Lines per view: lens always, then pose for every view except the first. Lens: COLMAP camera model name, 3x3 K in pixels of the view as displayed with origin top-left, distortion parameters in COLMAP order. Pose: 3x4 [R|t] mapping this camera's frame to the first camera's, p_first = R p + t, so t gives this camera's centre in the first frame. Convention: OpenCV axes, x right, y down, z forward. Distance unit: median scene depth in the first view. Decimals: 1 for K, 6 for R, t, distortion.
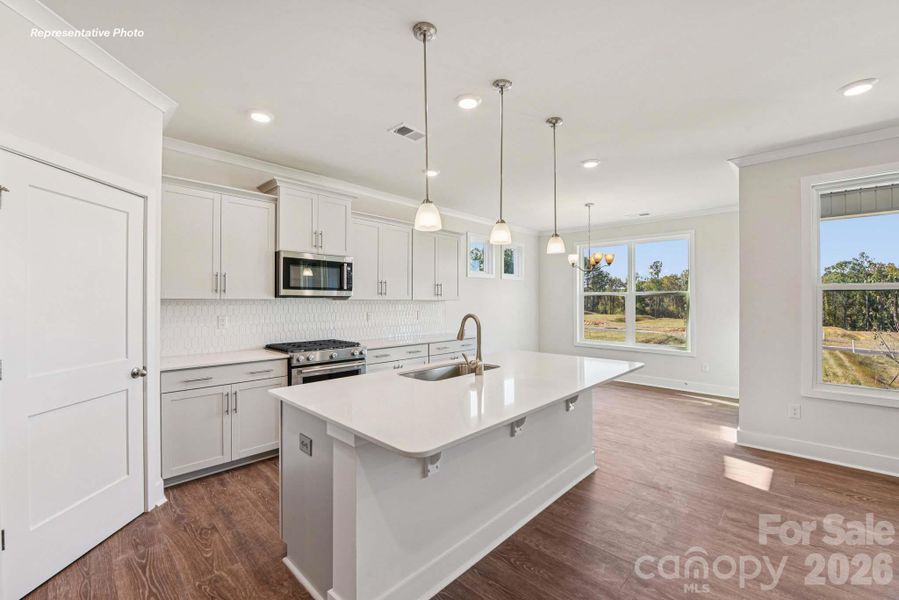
lens RADIAL K [[376.7, 0, 455.2], [0, 376.7, 297.6], [0, 0, 1]] dist [-0.016198, -0.000441]
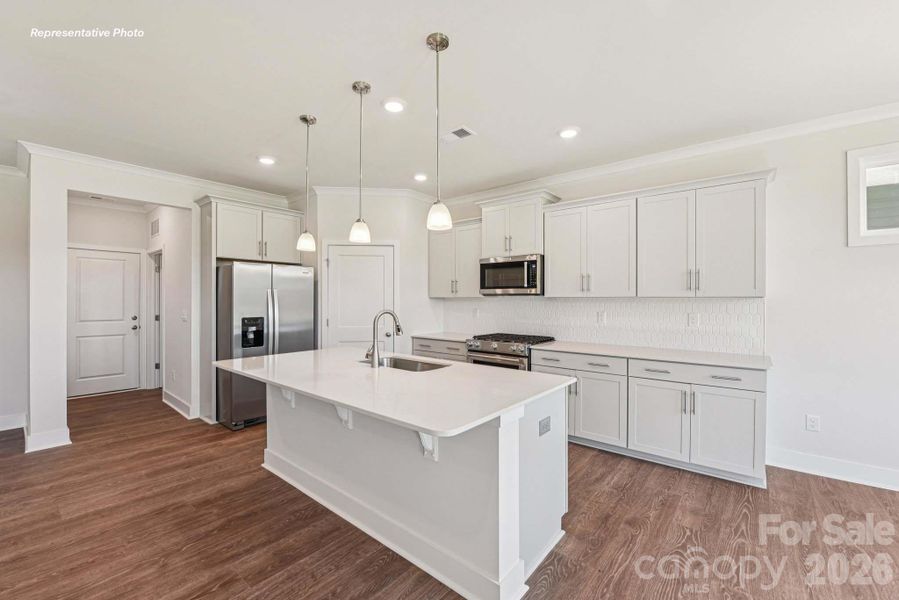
lens RADIAL K [[376.7, 0, 451.5], [0, 376.7, 300.6], [0, 0, 1]] dist [-0.016198, -0.000441]
pose [[0.057081, 0.005140, -0.998356, 0.775417], [0.009412, 0.999940, 0.005686, 0.007914], [0.998325, -0.009721, 0.057029, 0.791330]]
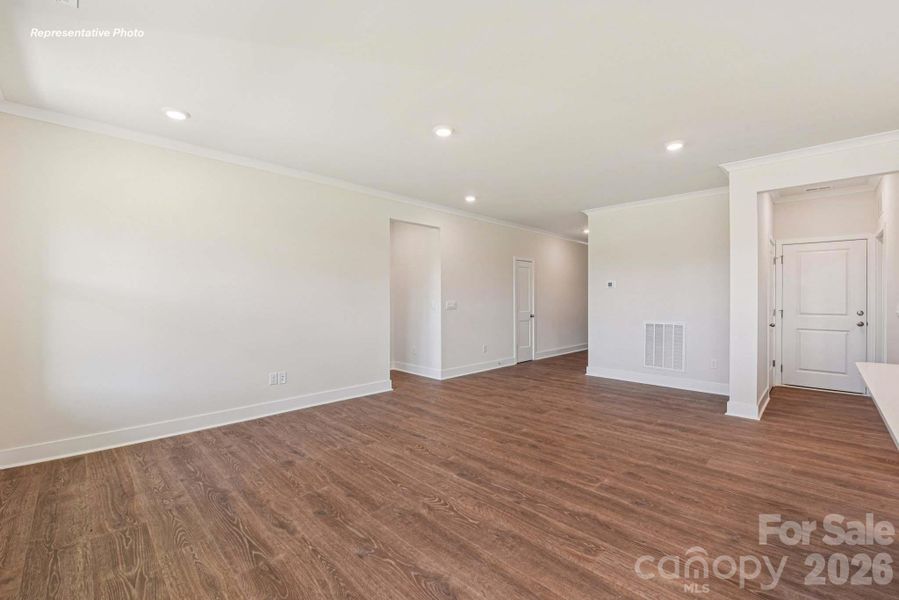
lens RADIAL K [[376.7, 0, 443.5], [0, 376.7, 303.4], [0, 0, 1]] dist [-0.016198, -0.000441]
pose [[-0.999259, 0.000703, 0.038473, 0.630380], [0.000773, 0.999998, 0.001803, 0.036283], [-0.038472, 0.001832, -0.999258, 0.967717]]
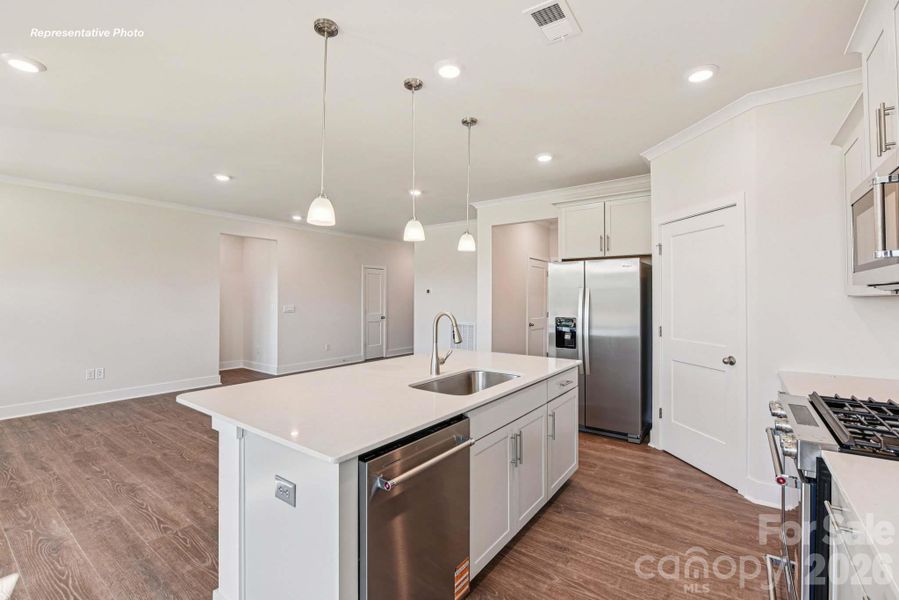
lens RADIAL K [[399.3, 0, 440.5], [0, 399.3, 294.8], [0, 0, 1]] dist [-0.012934, -0.001857]
pose [[-0.993577, -0.001801, -0.113144, 0.112887], [0.000339, 0.999821, -0.018894, 0.014383], [0.113158, -0.018811, -0.993399, 1.378924]]
